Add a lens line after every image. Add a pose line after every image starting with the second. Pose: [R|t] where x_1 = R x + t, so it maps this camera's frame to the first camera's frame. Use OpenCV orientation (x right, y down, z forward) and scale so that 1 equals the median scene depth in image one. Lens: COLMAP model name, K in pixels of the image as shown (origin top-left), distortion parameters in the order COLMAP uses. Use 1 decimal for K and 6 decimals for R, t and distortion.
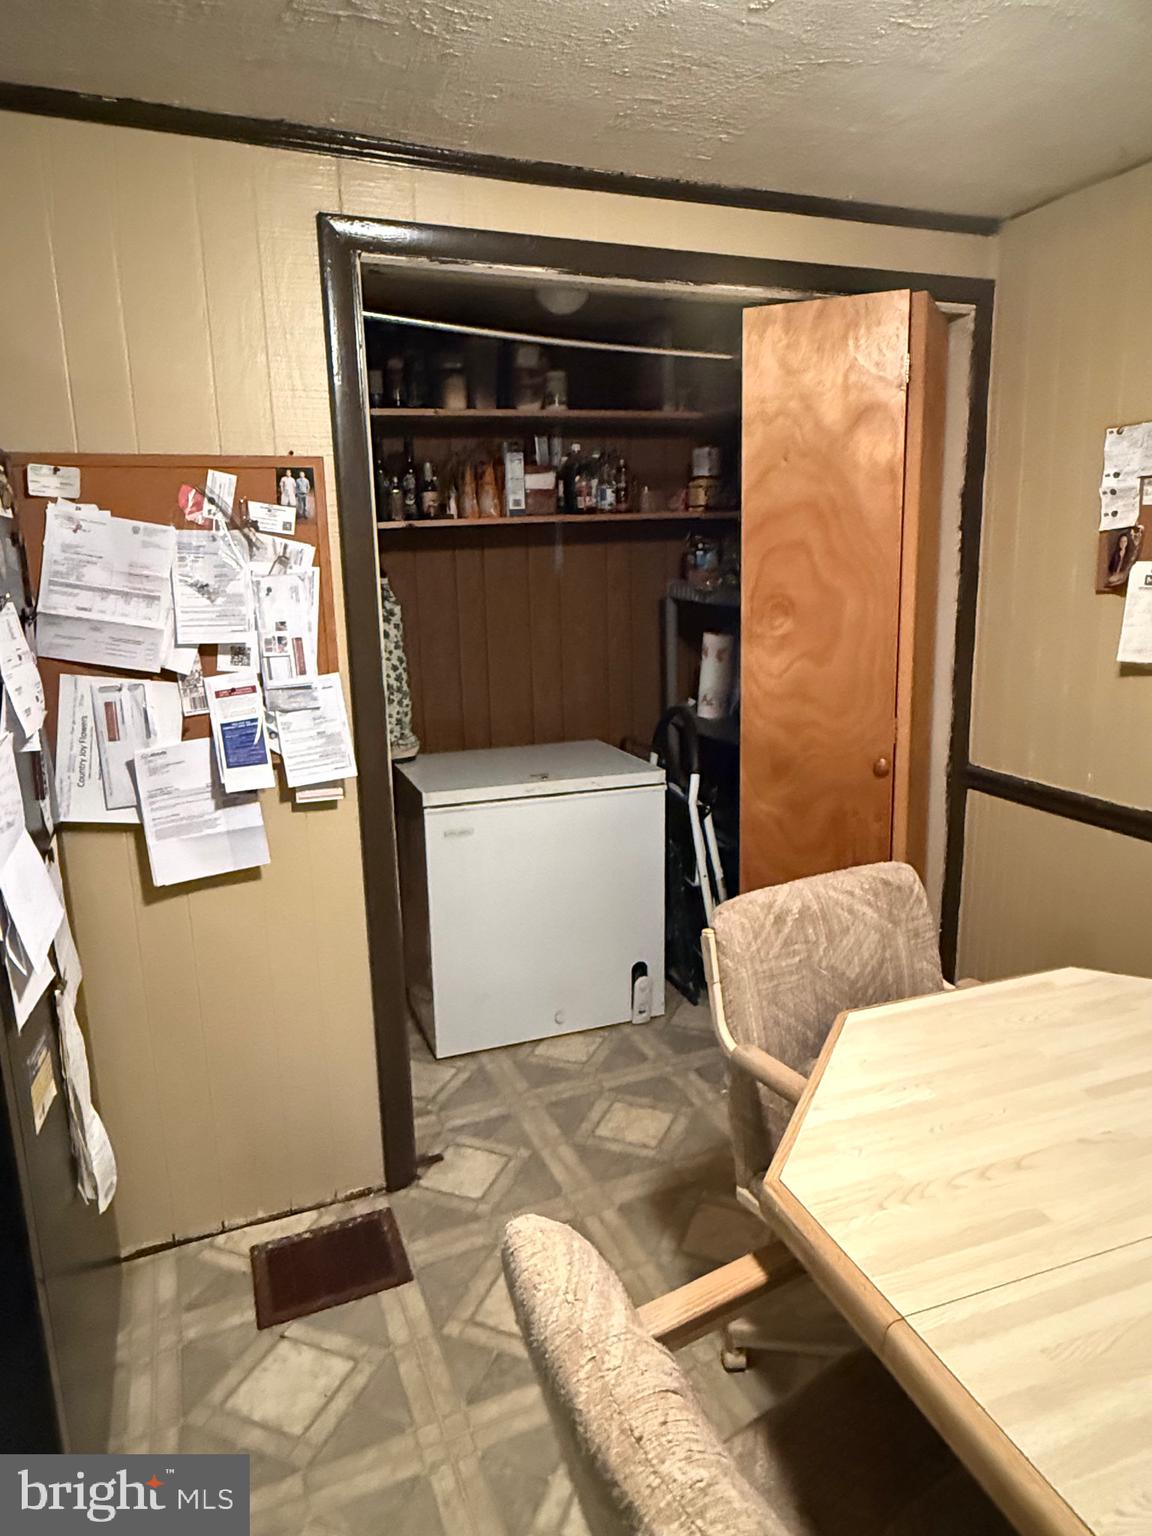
lens RADIAL K [[968.6, 0, 572.2], [0, 968.6, 763.9], [0, 0, 1]] dist [0.005680, 0.001257]
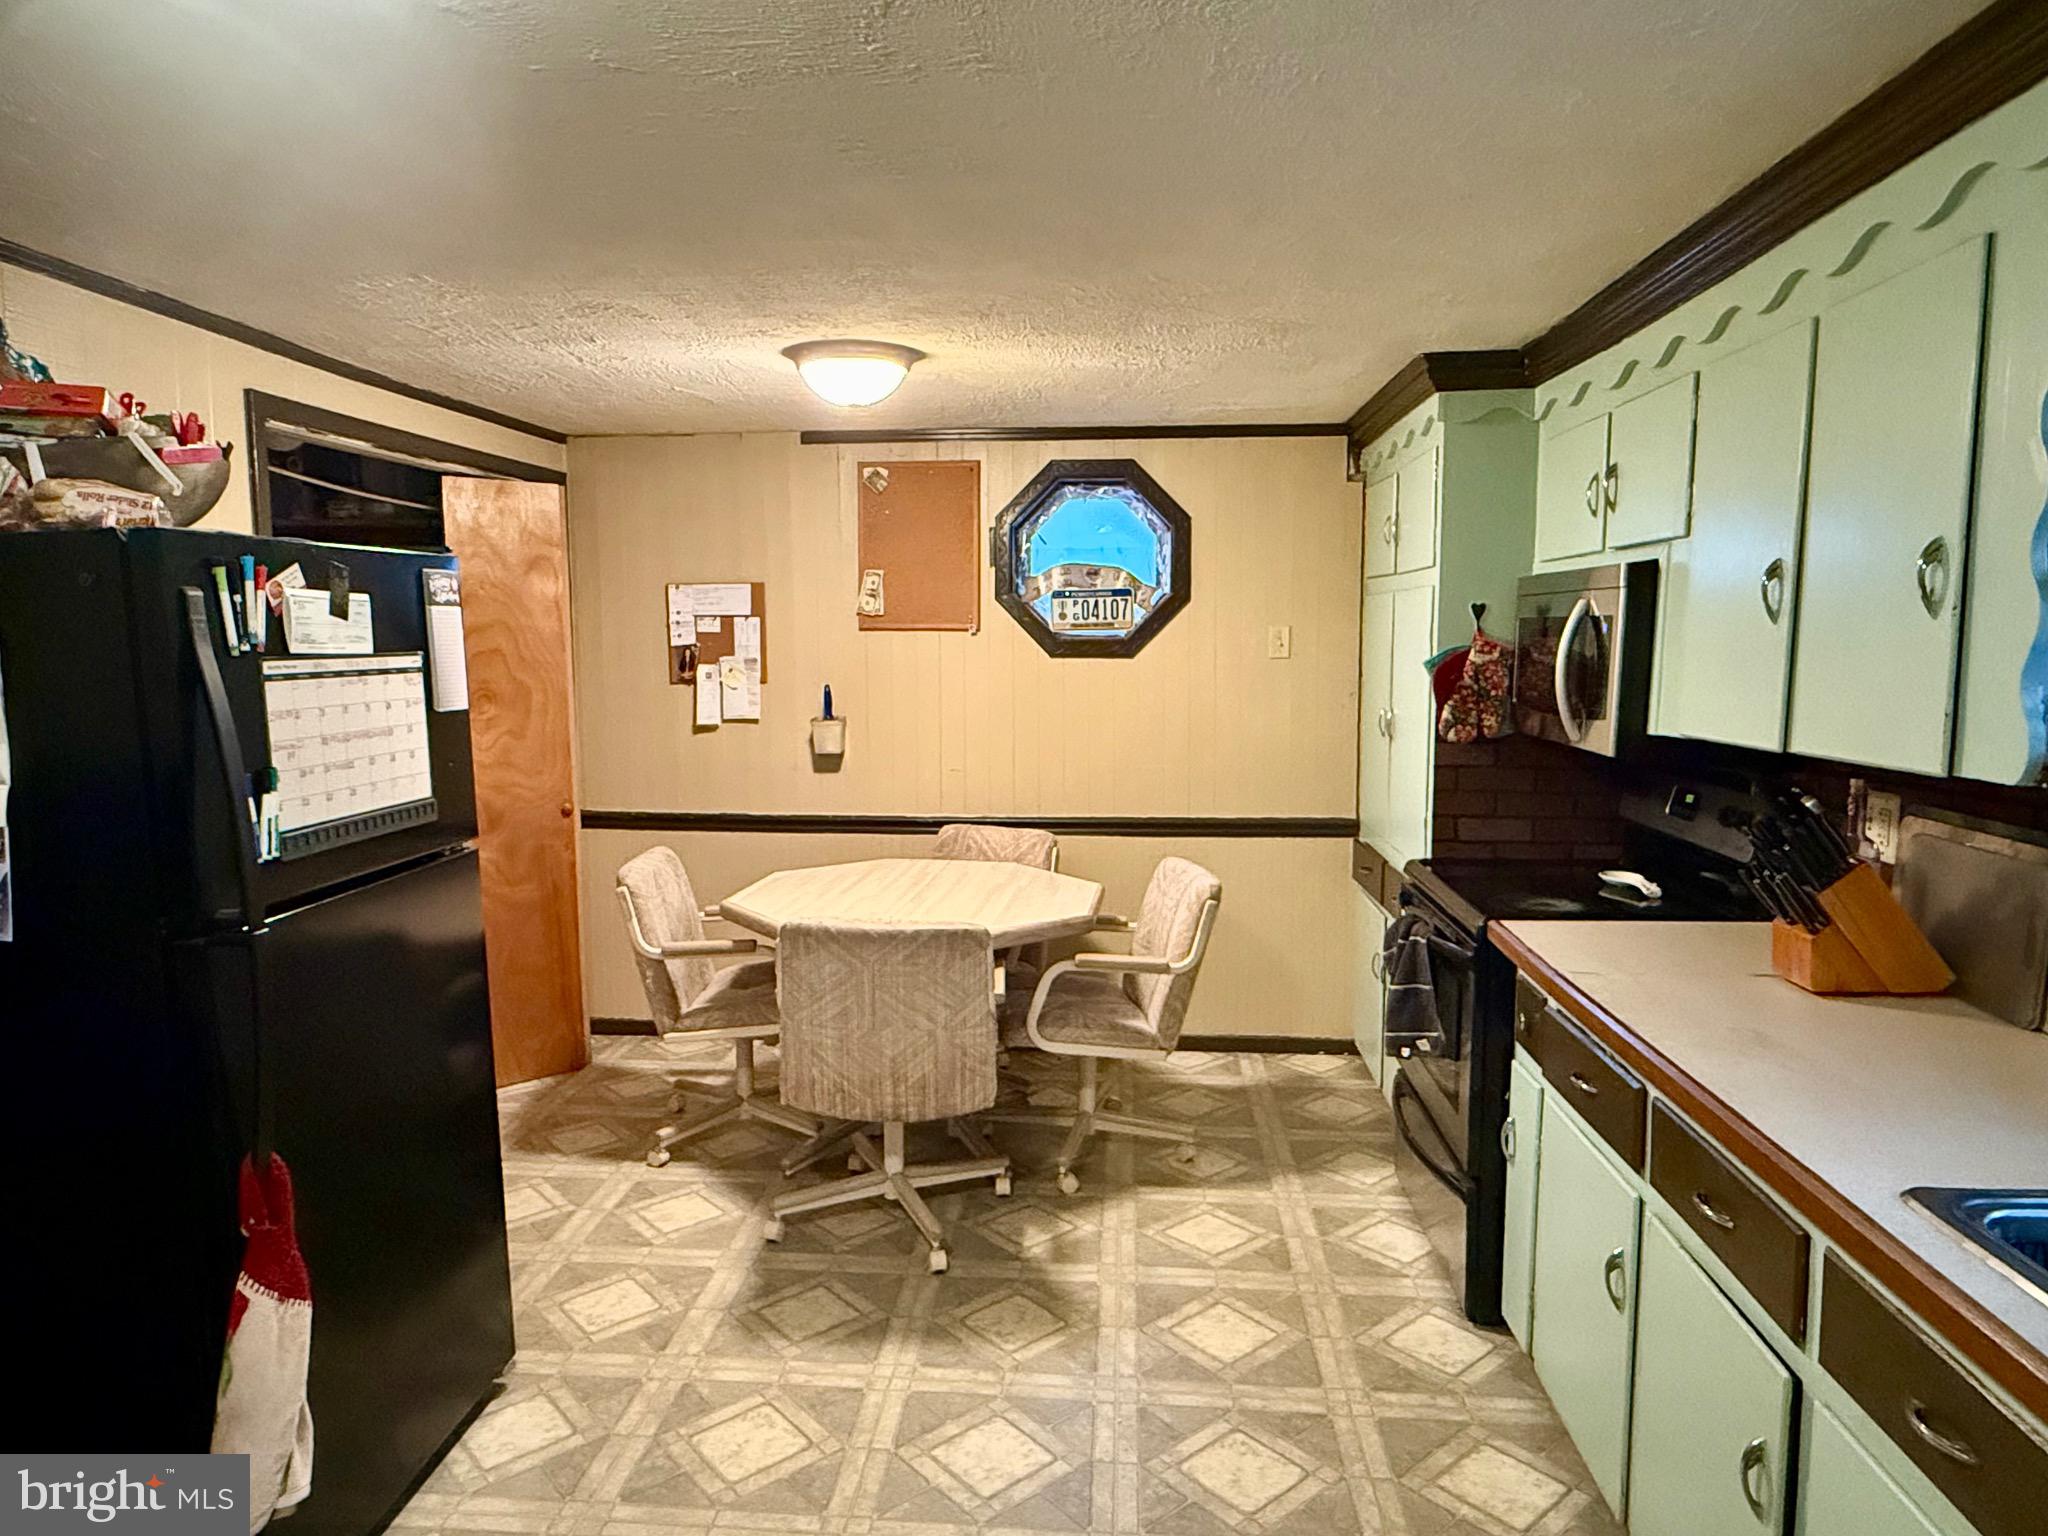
lens RADIAL K [[1291.5, 0, 1026.5], [0, 1291.5, 776.9], [0, 0, 1]] dist [0.005680, 0.001257]
pose [[0.453601, -0.076096, 0.887950, -1.083883], [0.170416, 0.985369, -0.002610, 0.078731], [-0.874760, 0.152504, 0.459932, -0.458546]]
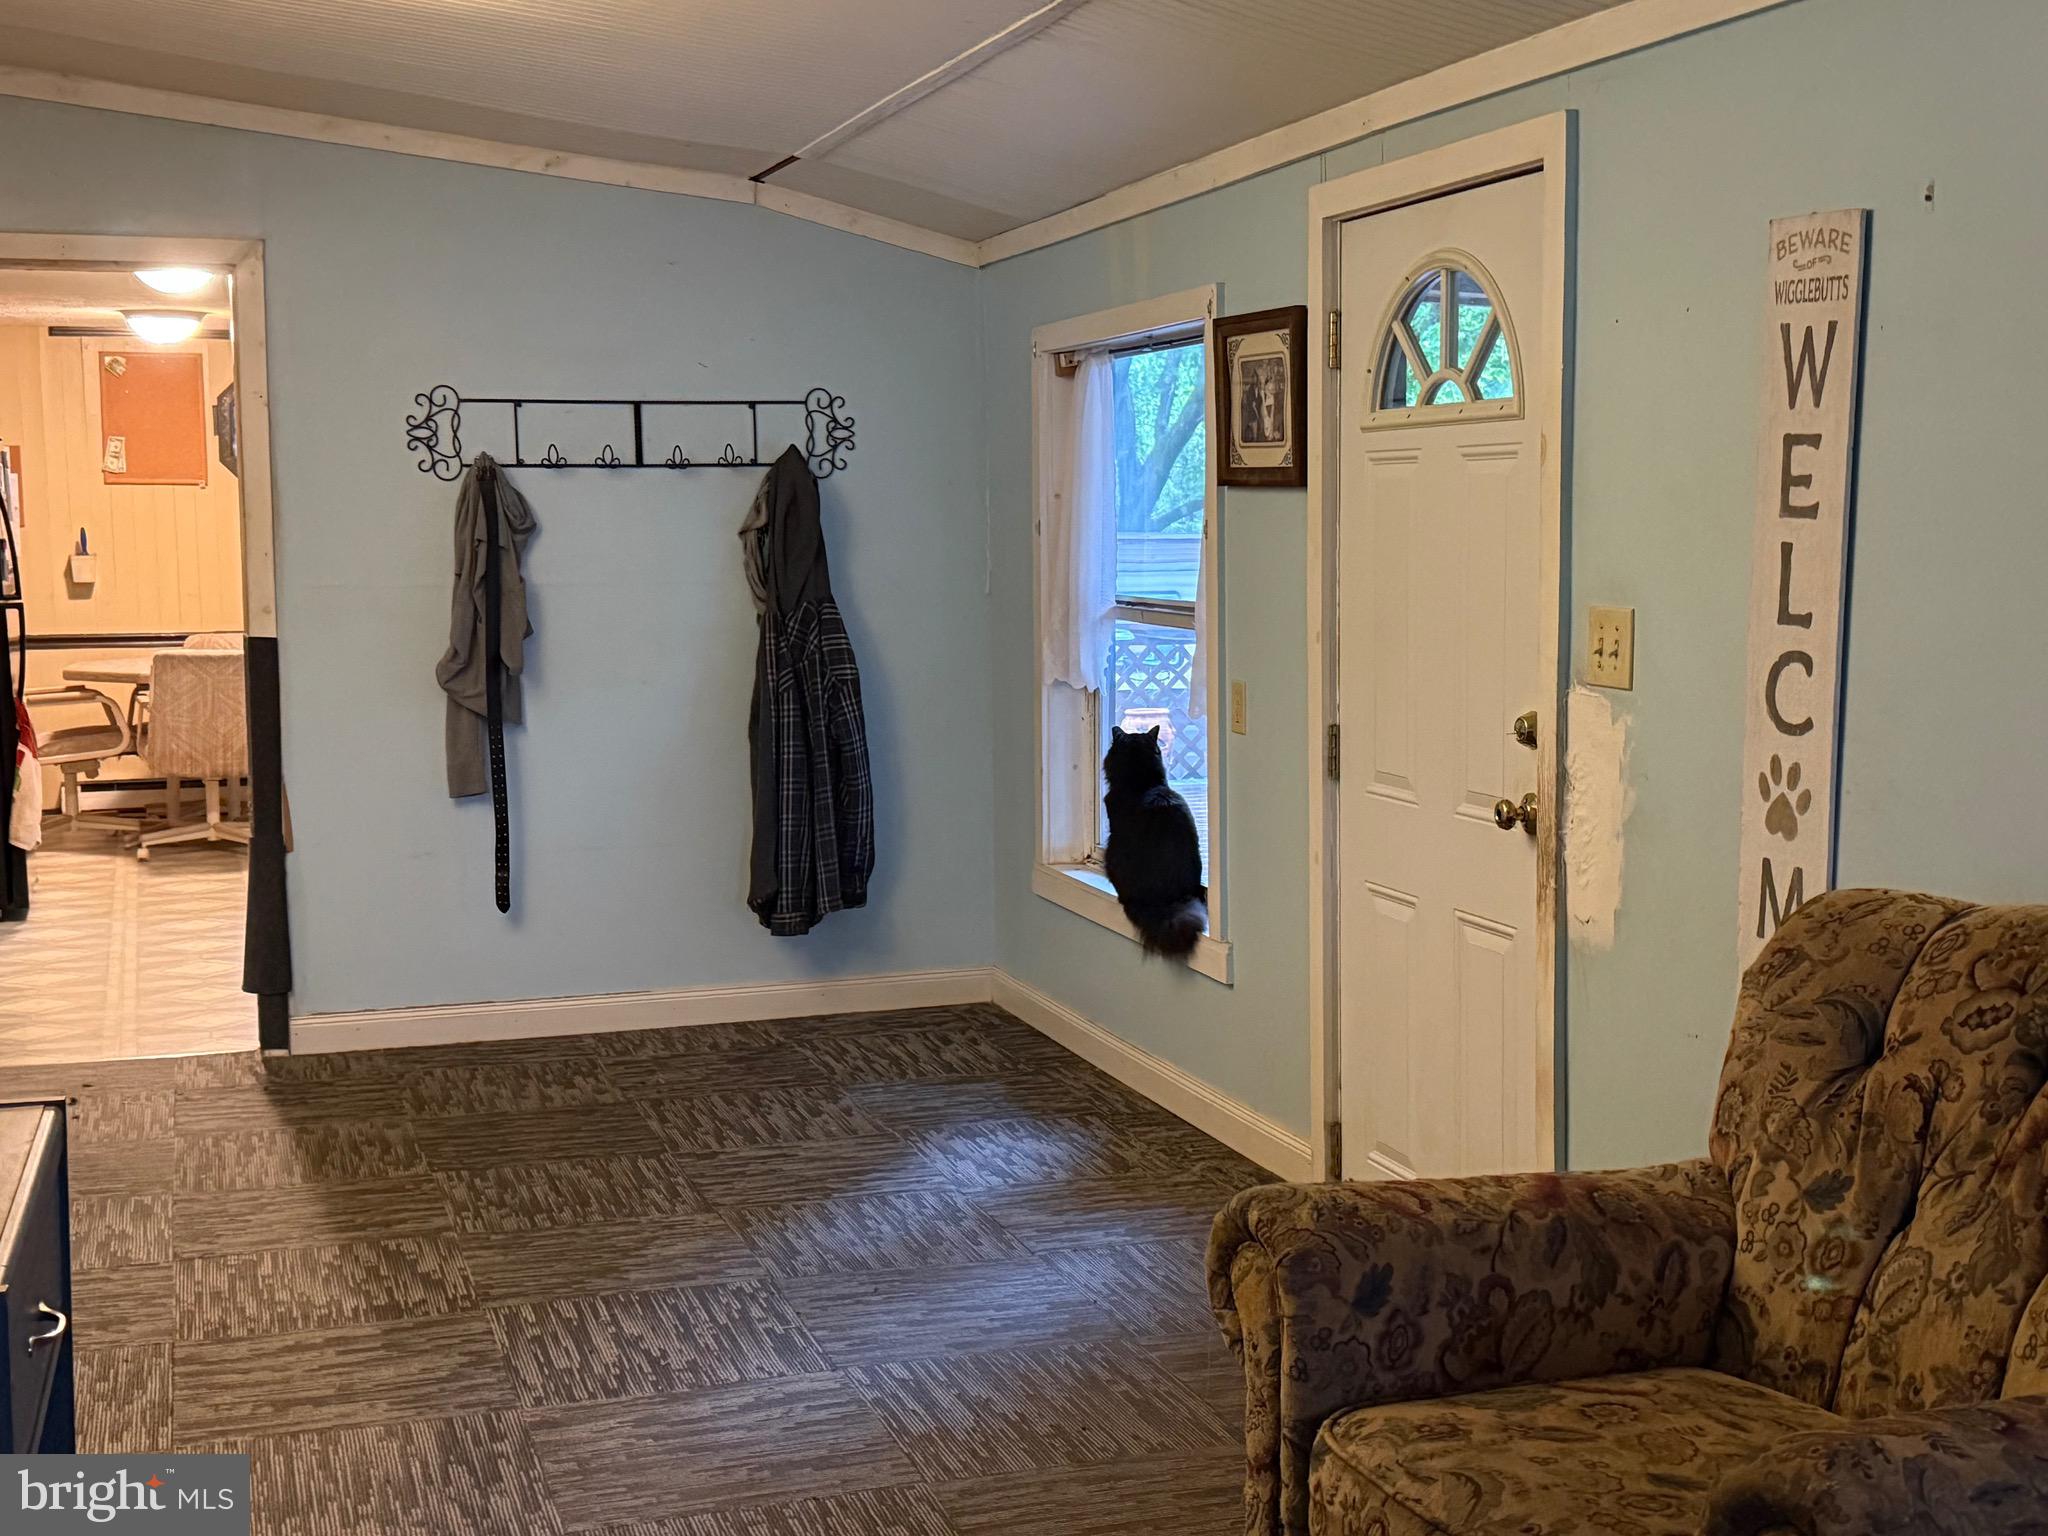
lens RADIAL K [[2540.6, 0, 1023.3], [0, 2540.6, 770.8], [0, 0, 1]] dist [0.064028, 0.000000]
pose [[0.055798, -0.076877, 0.995478, -4.089394], [0.205139, 0.976643, 0.063924, 0.375617], [-0.977141, 0.200644, 0.070266, -1.271674]]
